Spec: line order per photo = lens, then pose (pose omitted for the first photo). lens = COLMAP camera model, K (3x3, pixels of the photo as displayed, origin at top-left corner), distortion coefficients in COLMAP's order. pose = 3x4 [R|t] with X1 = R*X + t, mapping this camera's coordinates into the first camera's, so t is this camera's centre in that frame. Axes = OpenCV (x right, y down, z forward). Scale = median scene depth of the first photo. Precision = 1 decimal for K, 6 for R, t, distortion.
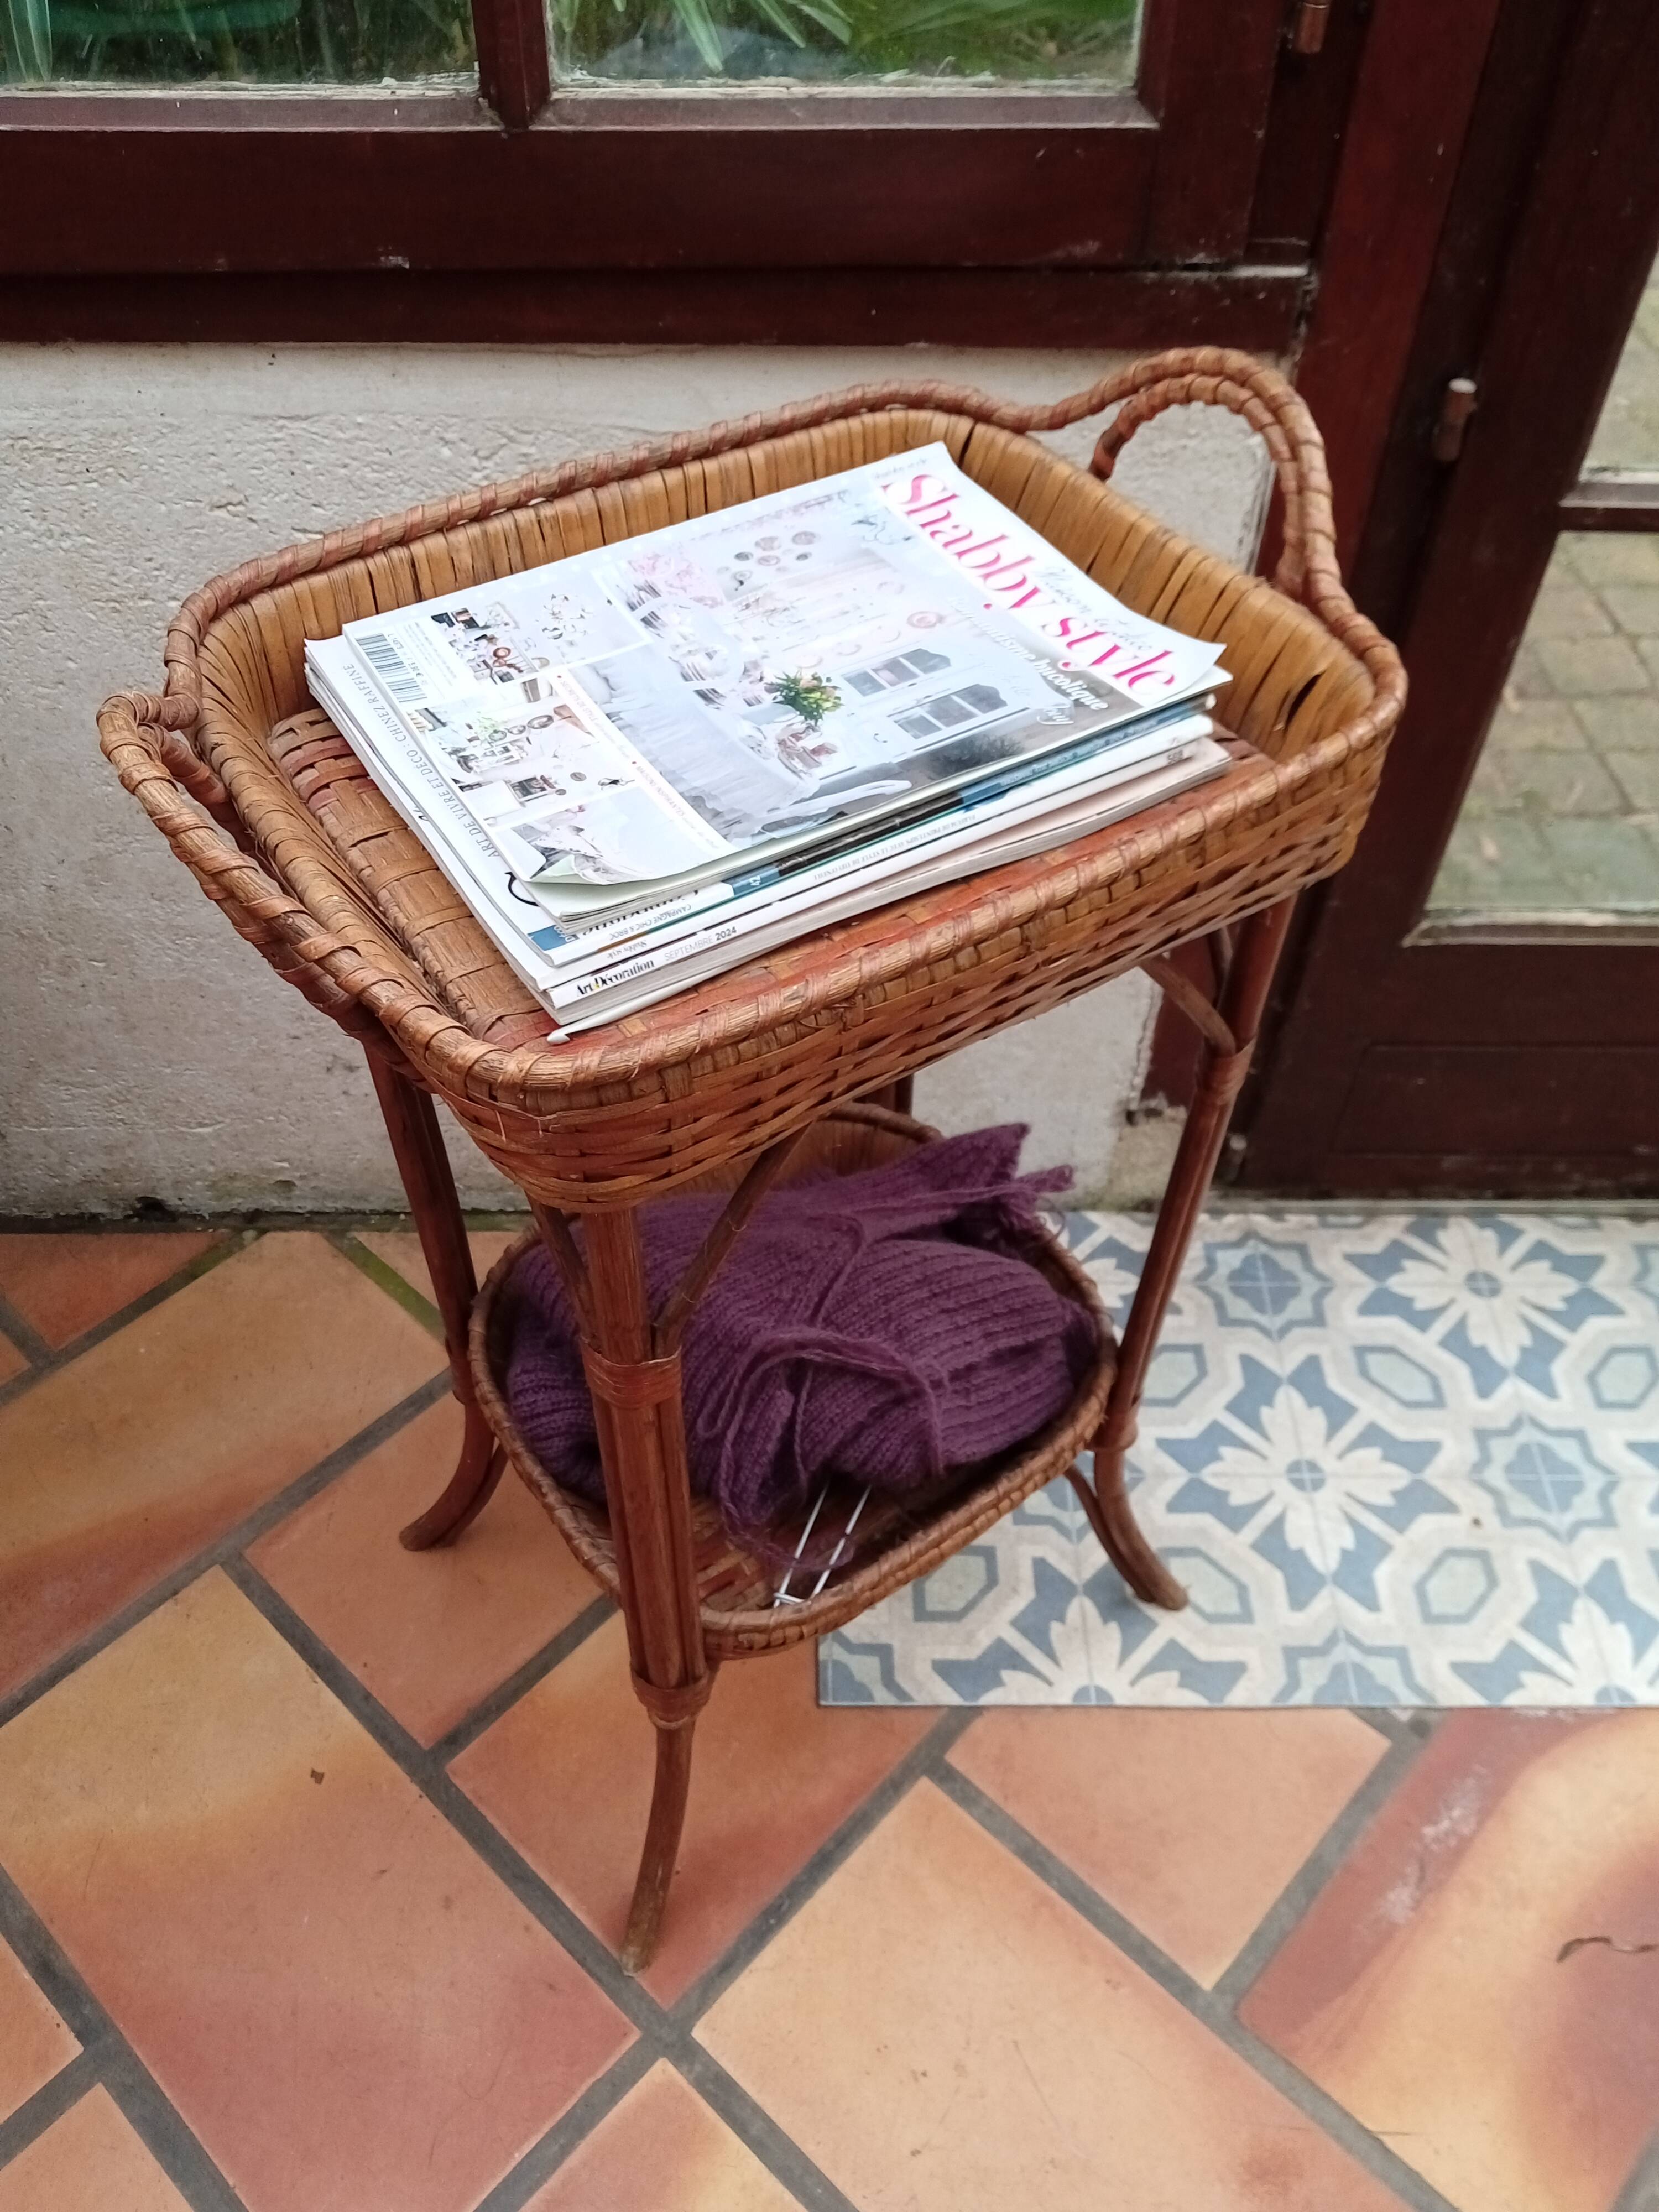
lens RADIAL K [[1760.0, 0, 813.5], [0, 1760.0, 1088.8], [0, 0, 1]] dist [-0.002912, -0.040100]
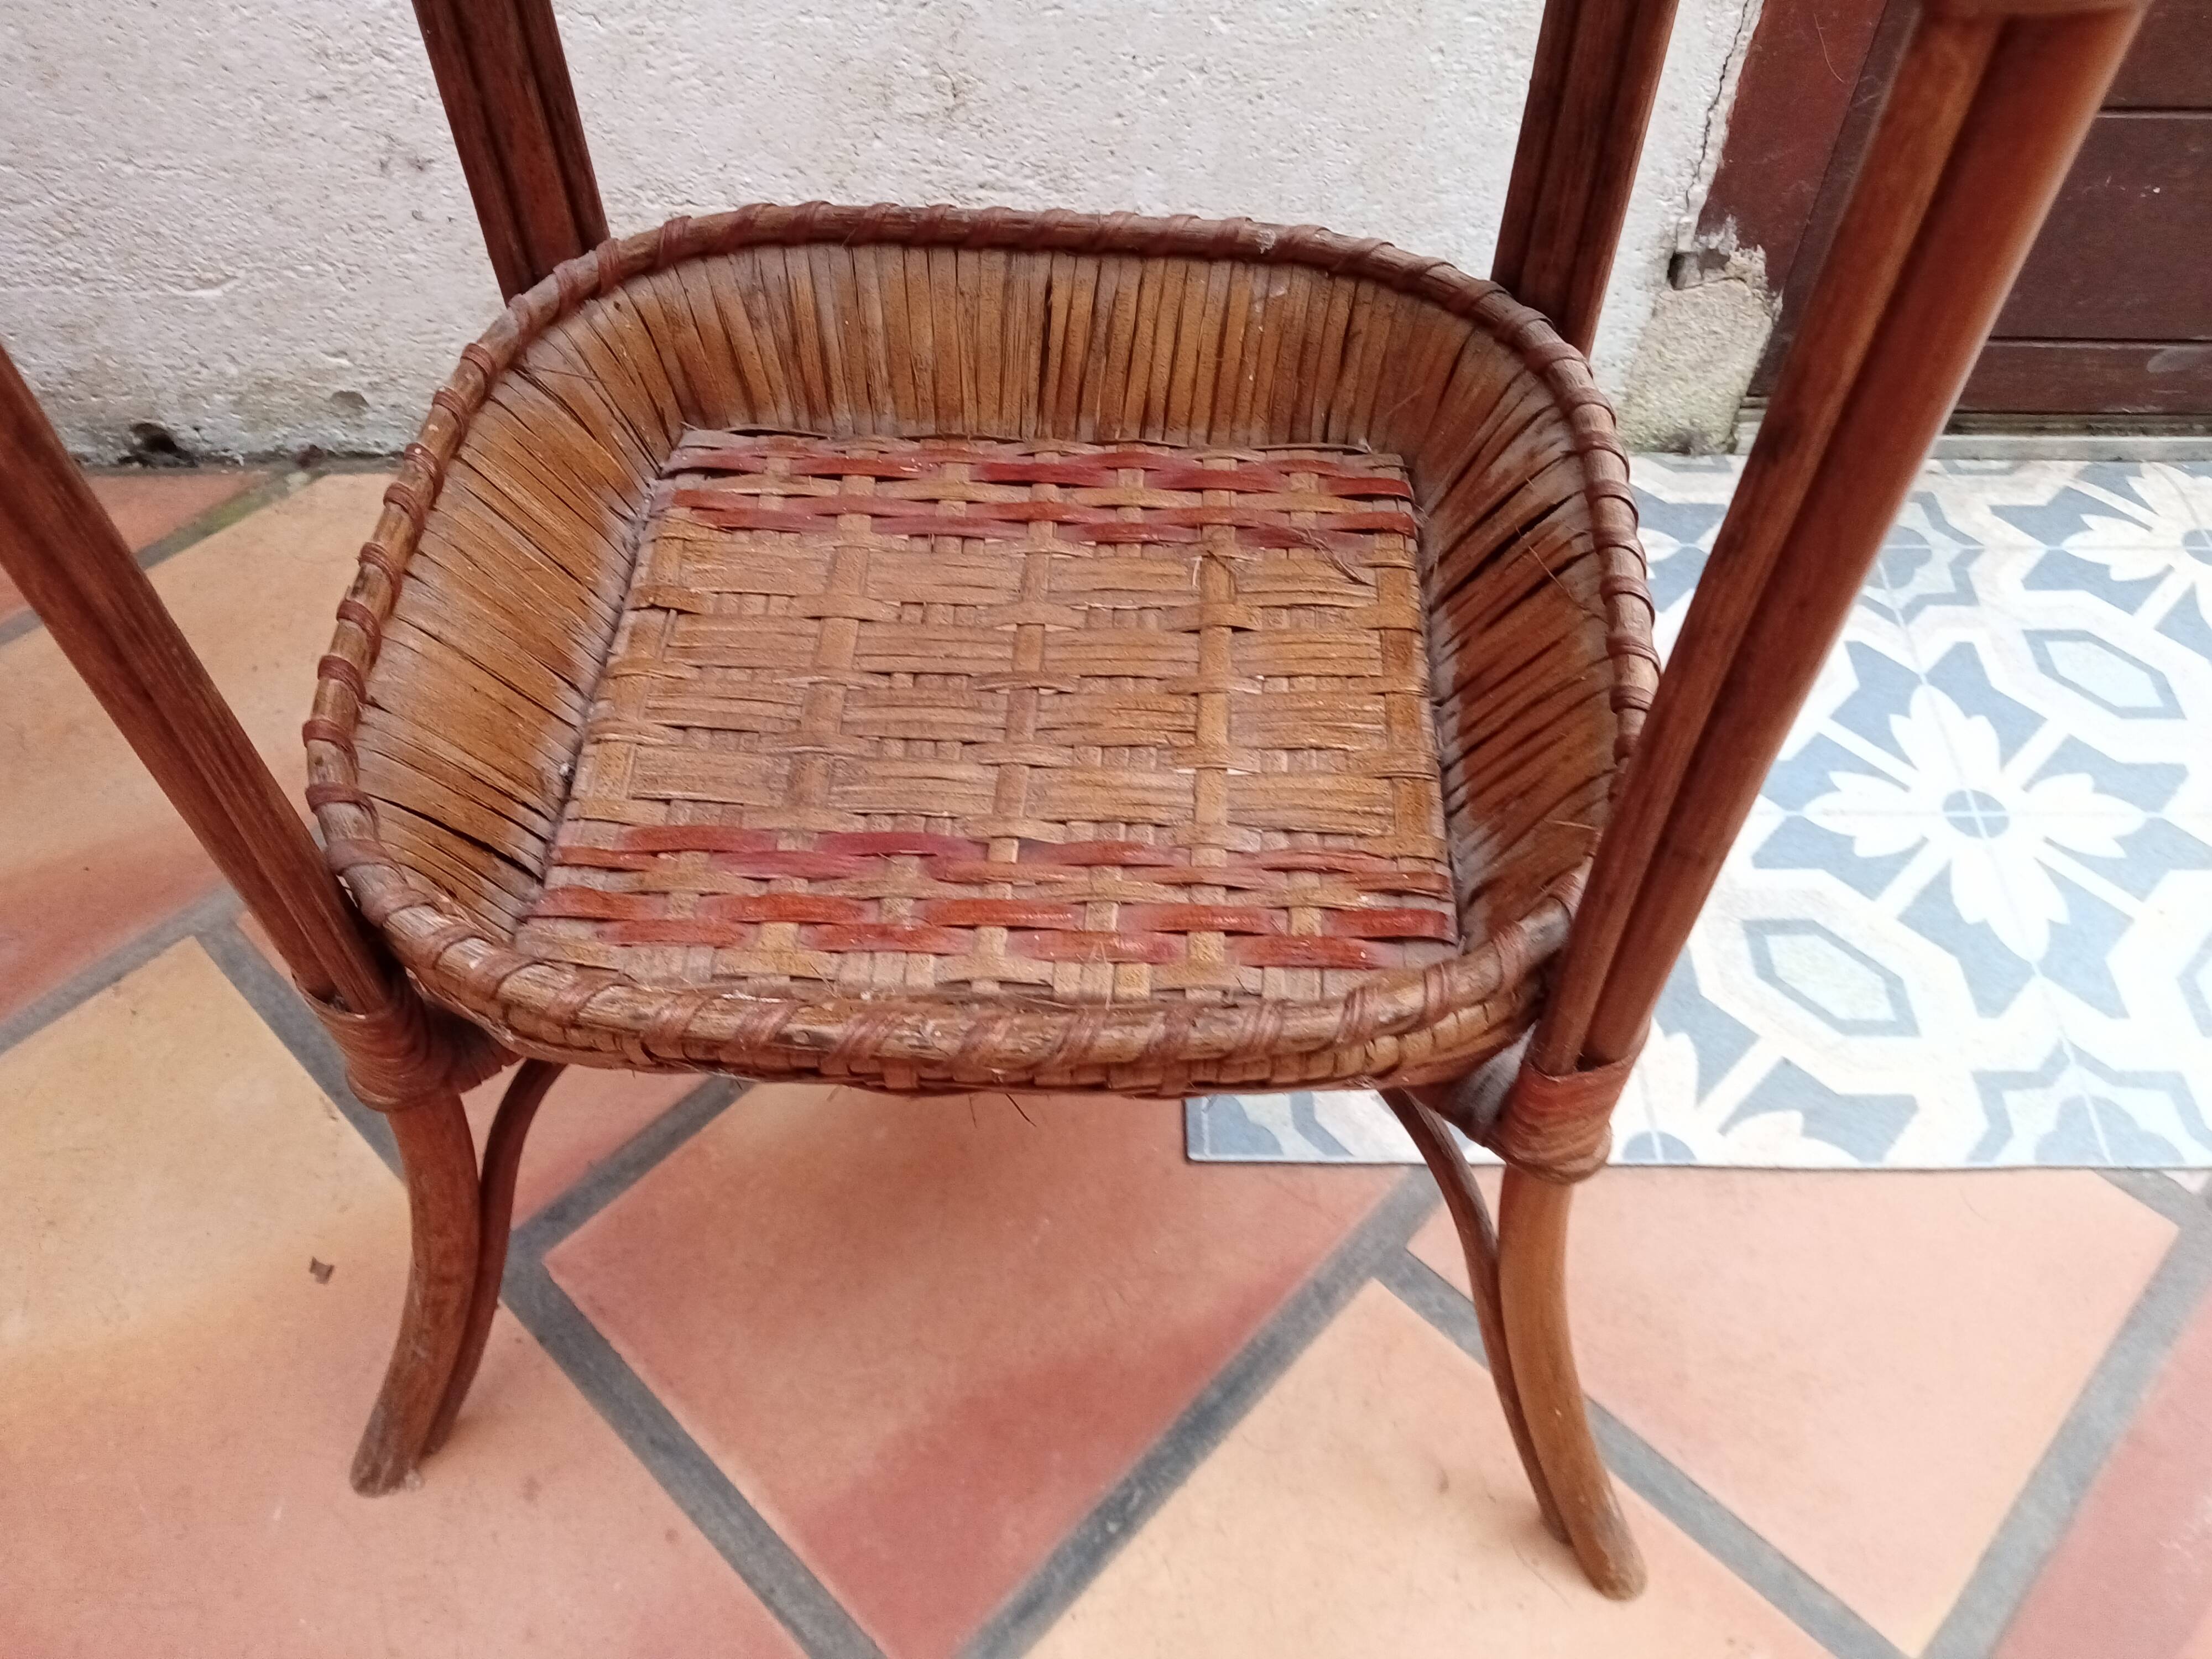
lens RADIAL K [[1760.0, 0, 1087.5], [0, 1760.0, 834.0], [0, 0, 1]] dist [-0.002912, -0.040100]
pose [[0.999928, 0.003361, -0.011531, -0.024787], [-0.002269, 0.995620, 0.093466, 0.198756], [0.011795, -0.093433, 0.995556, 0.453474]]
